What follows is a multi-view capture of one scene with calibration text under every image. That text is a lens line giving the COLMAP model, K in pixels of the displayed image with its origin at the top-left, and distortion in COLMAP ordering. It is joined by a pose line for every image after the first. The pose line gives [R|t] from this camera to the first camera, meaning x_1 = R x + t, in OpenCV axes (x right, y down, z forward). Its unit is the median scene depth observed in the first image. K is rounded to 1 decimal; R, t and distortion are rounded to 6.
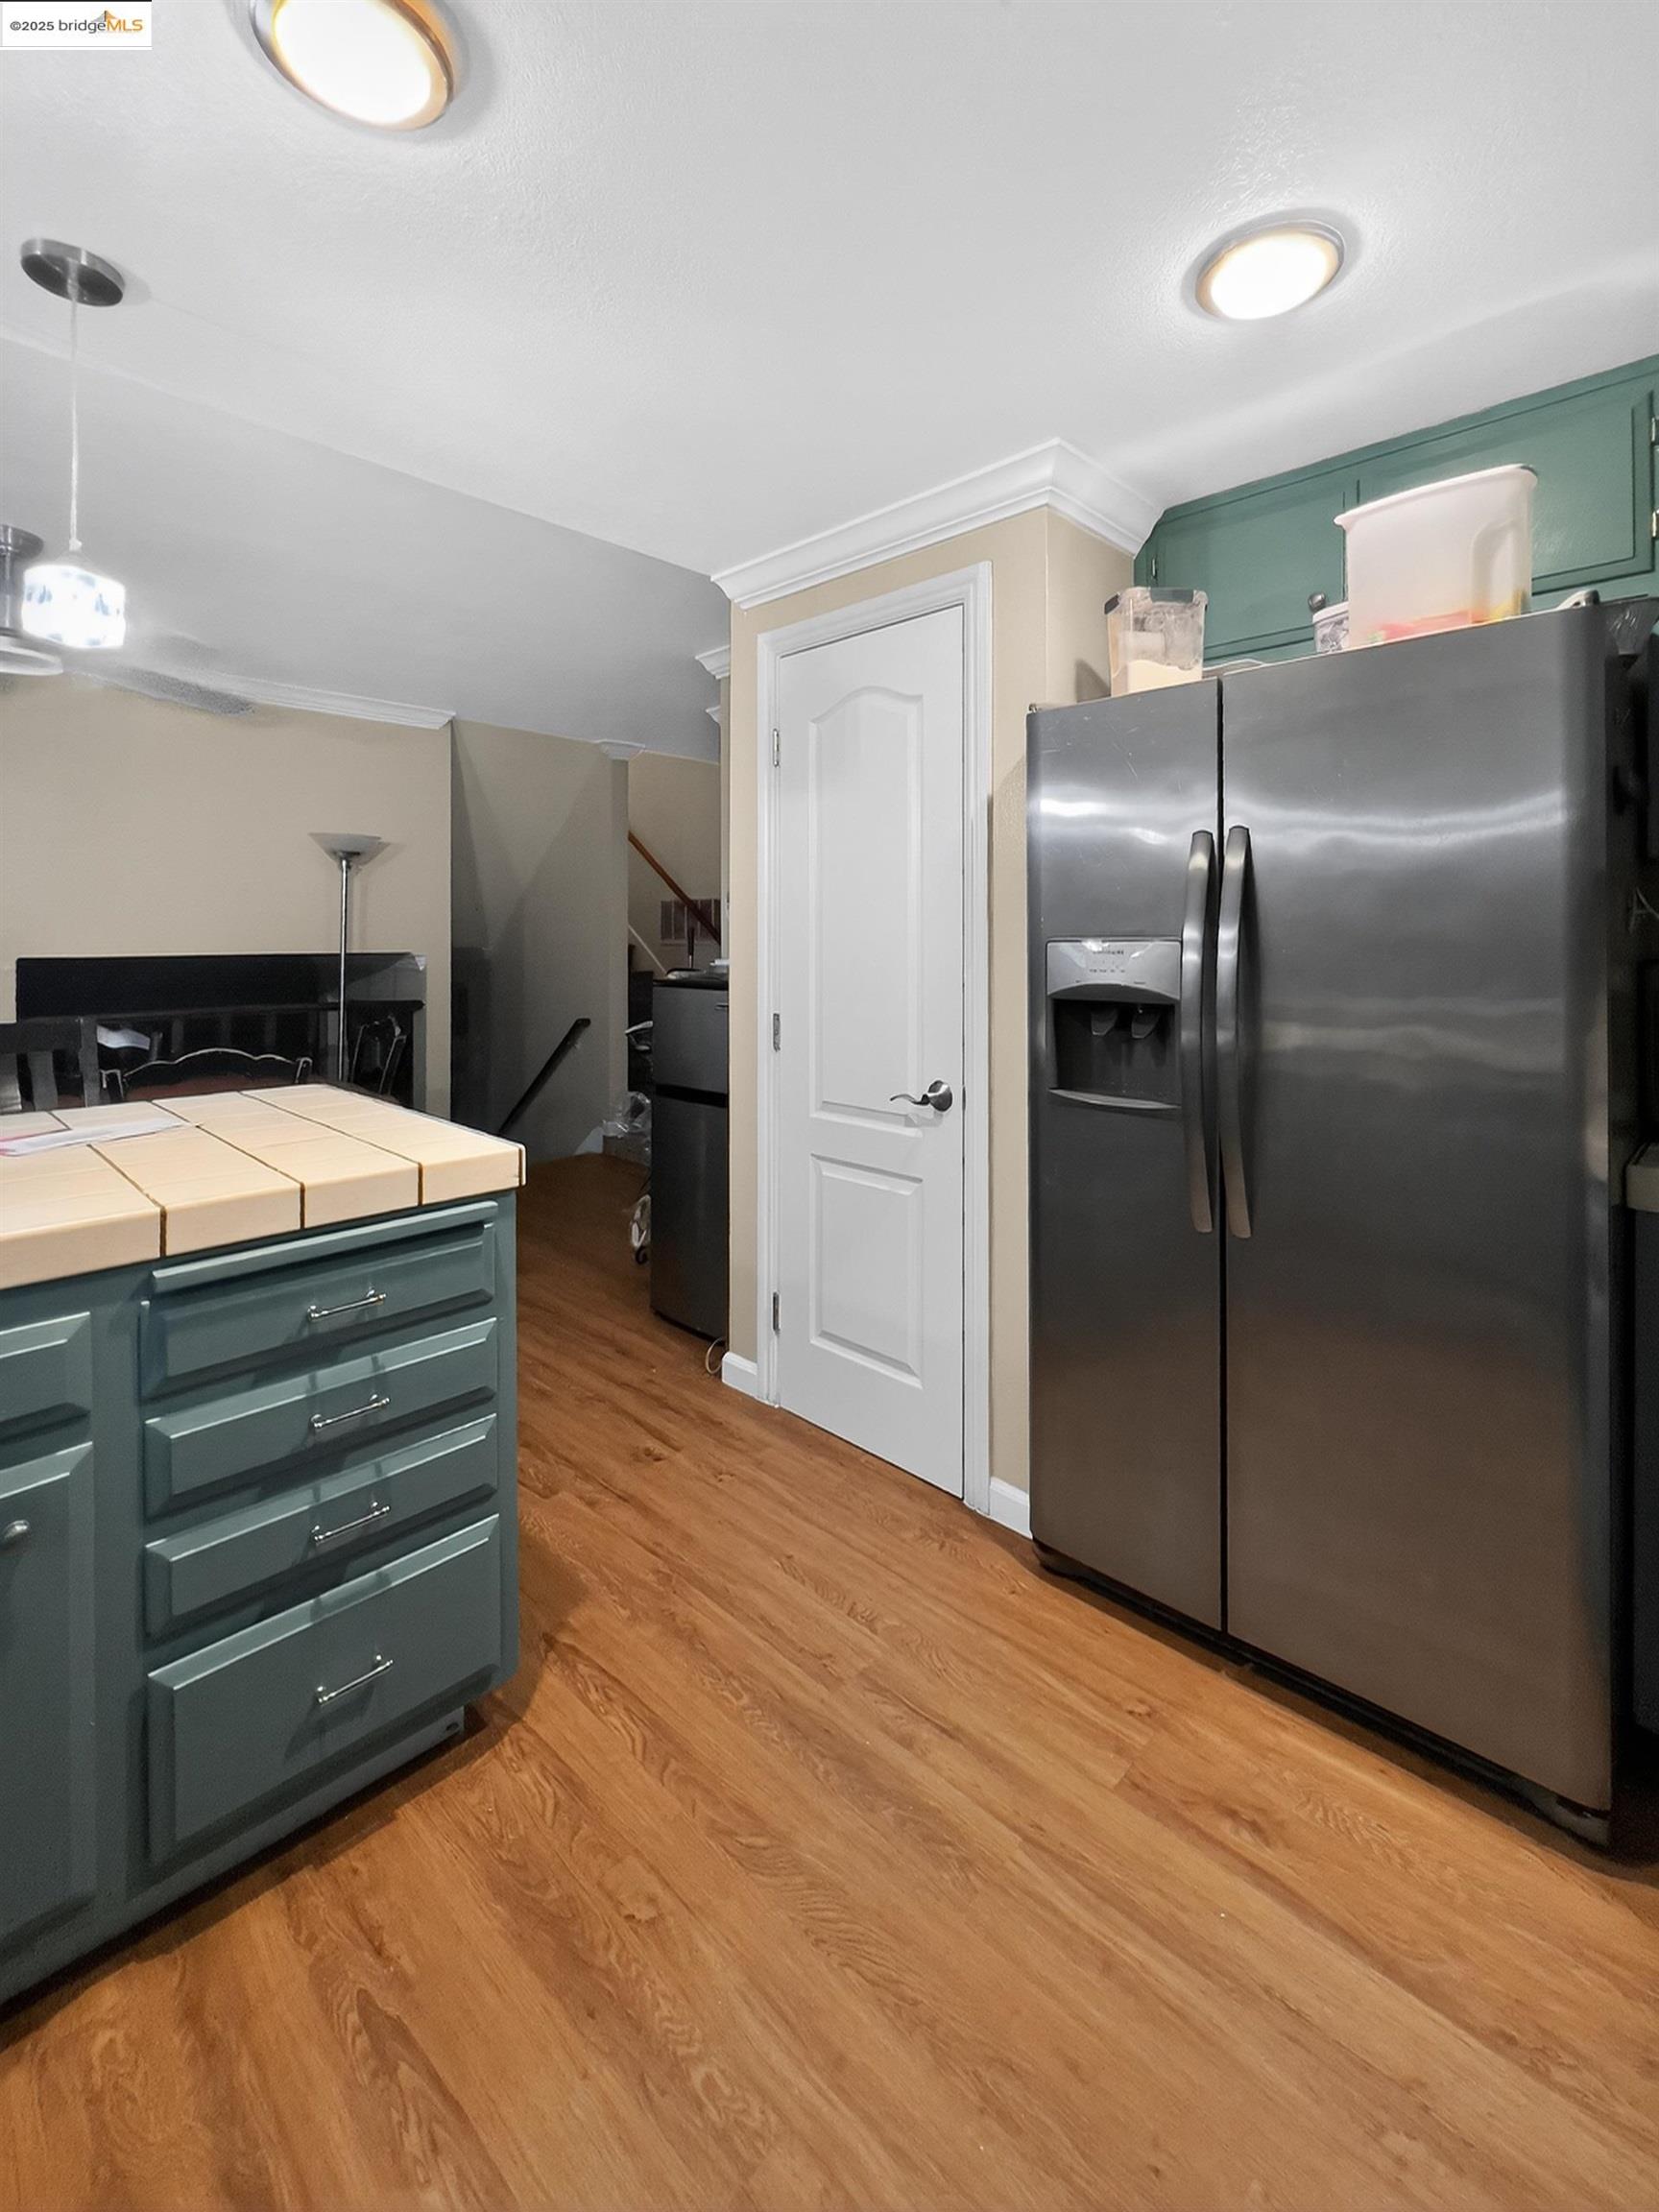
lens RADIAL K [[942.6, 0, 827.8], [0, 942.6, 1108.3], [0, 0, 1]] dist [-0.003796, -0.000802]
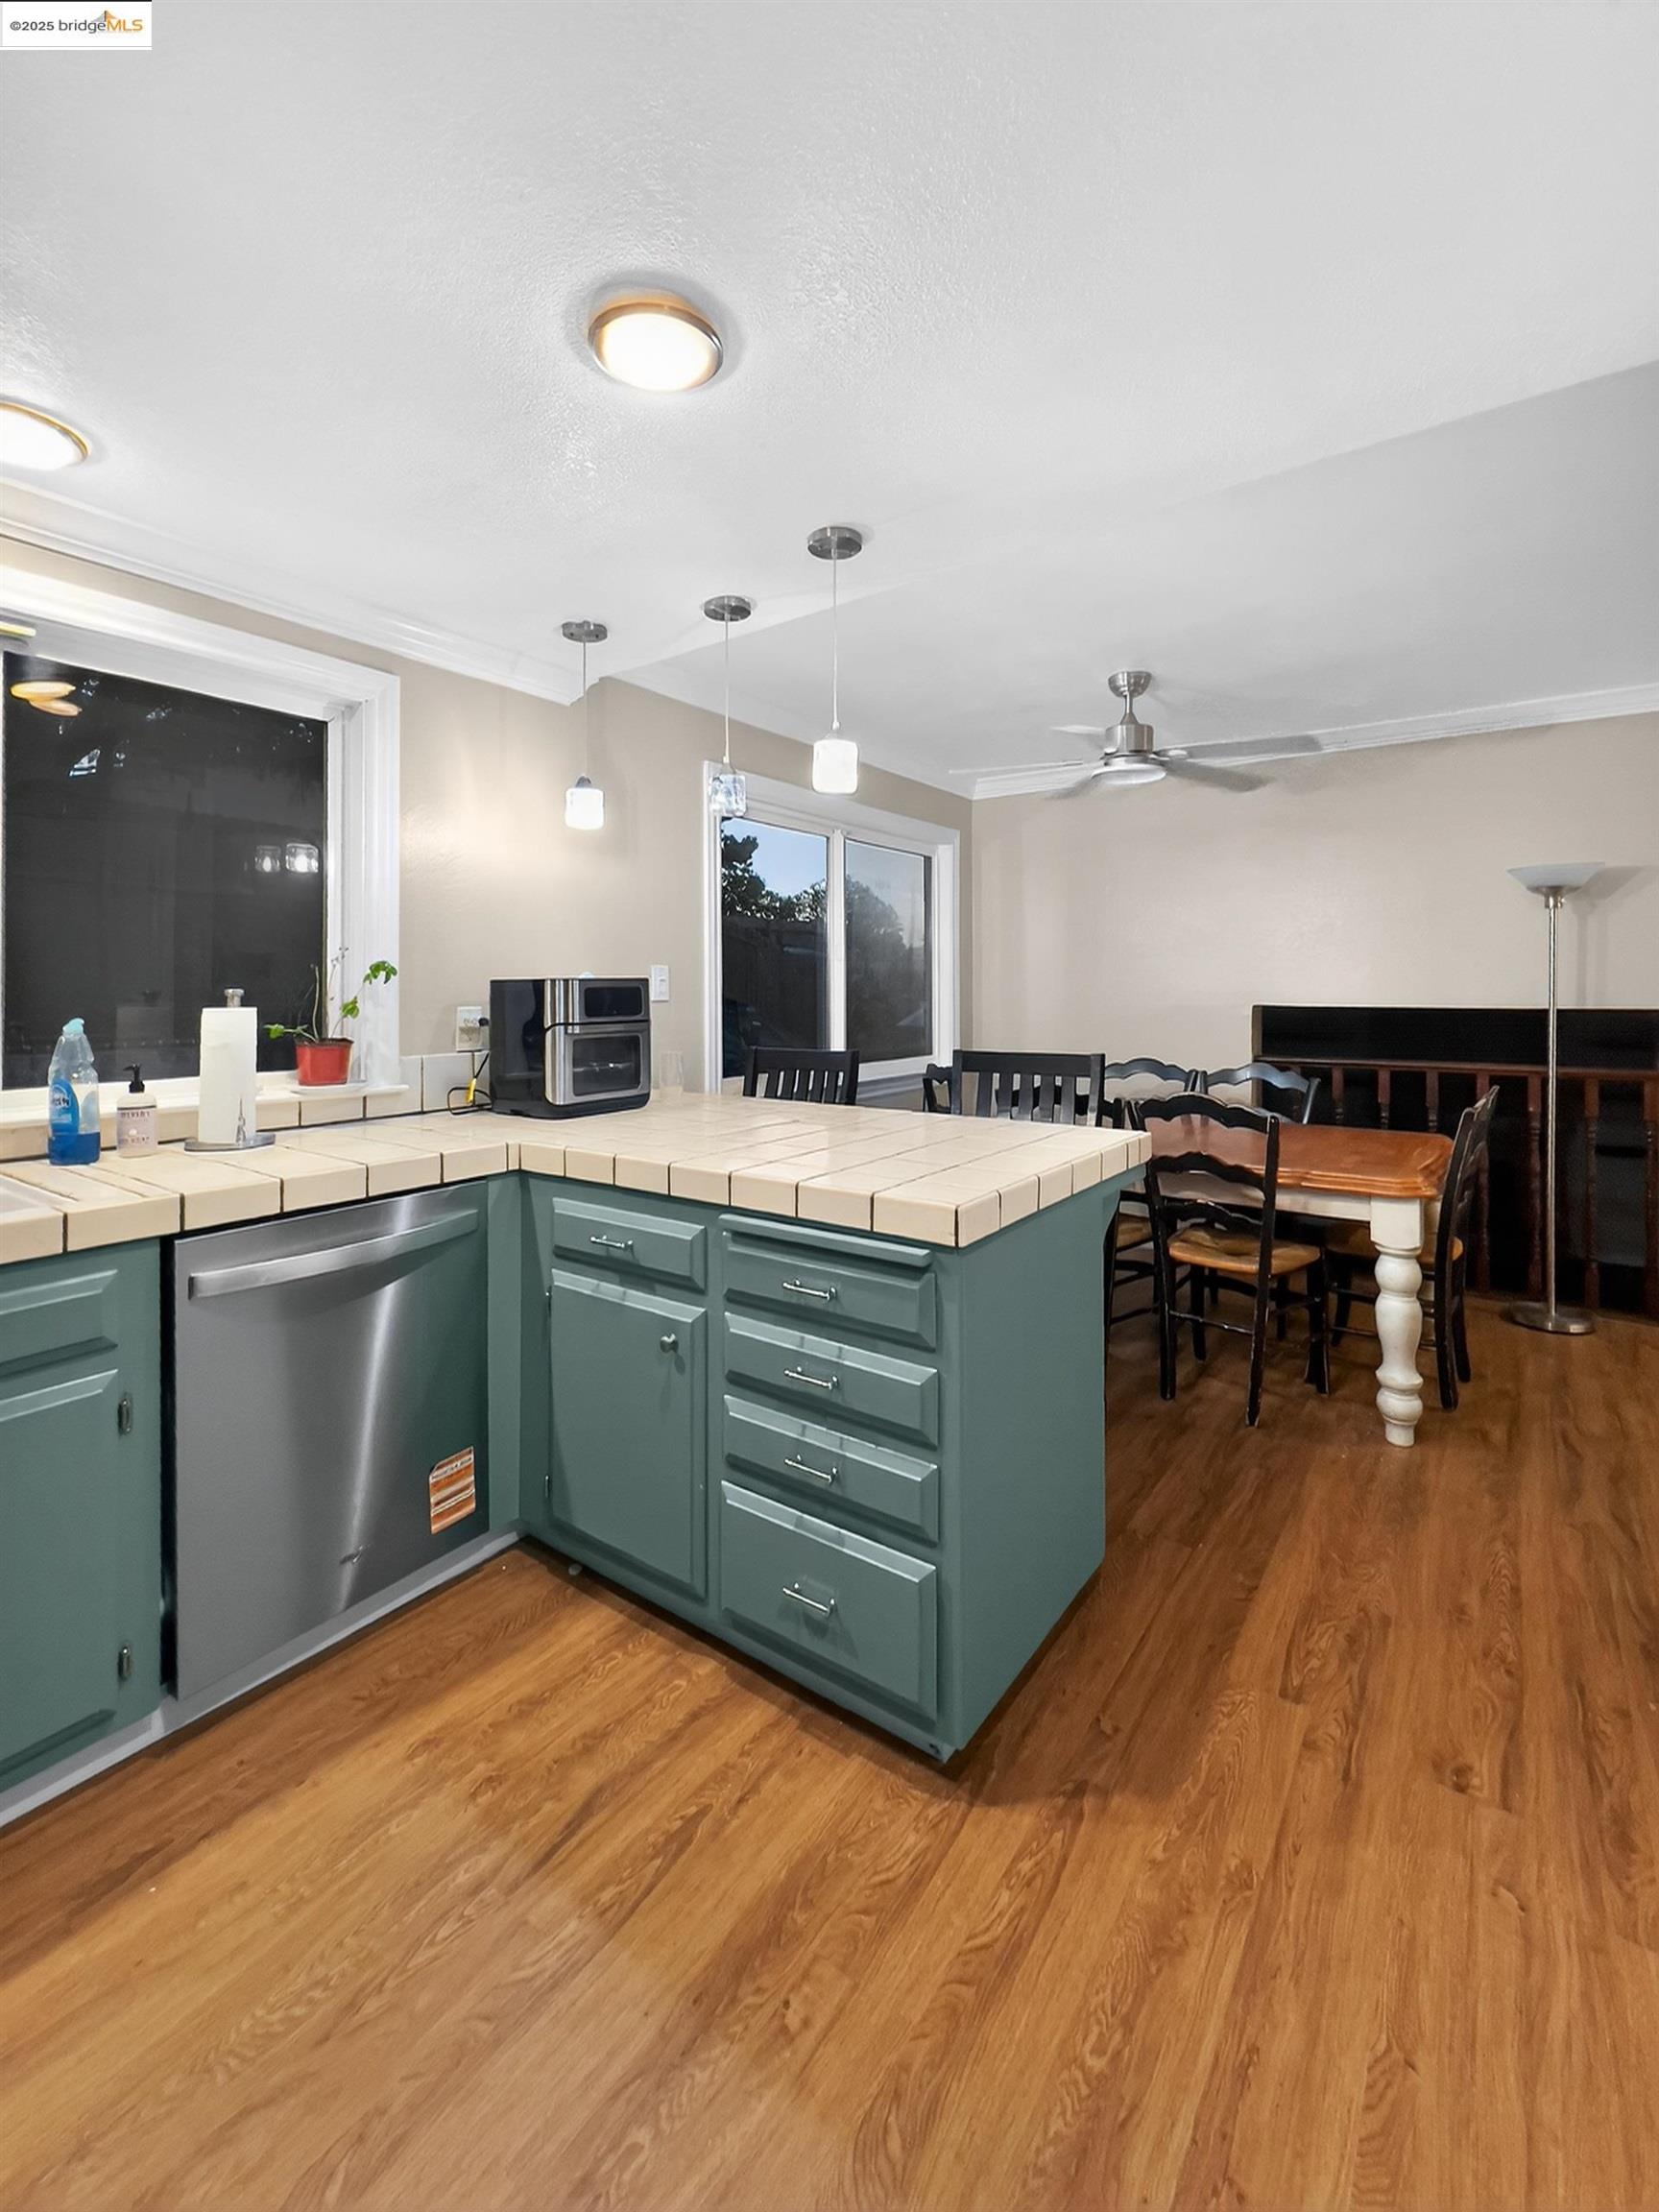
lens RADIAL K [[942.6, 0, 827.8], [0, 942.6, 1108.3], [0, 0, 1]] dist [-0.003796, -0.000802]
pose [[0.143417, 0.125885, -0.981623, 0.560314], [-0.176015, 0.979308, 0.099872, -0.125016], [0.973884, 0.158457, 0.162608, 0.666780]]
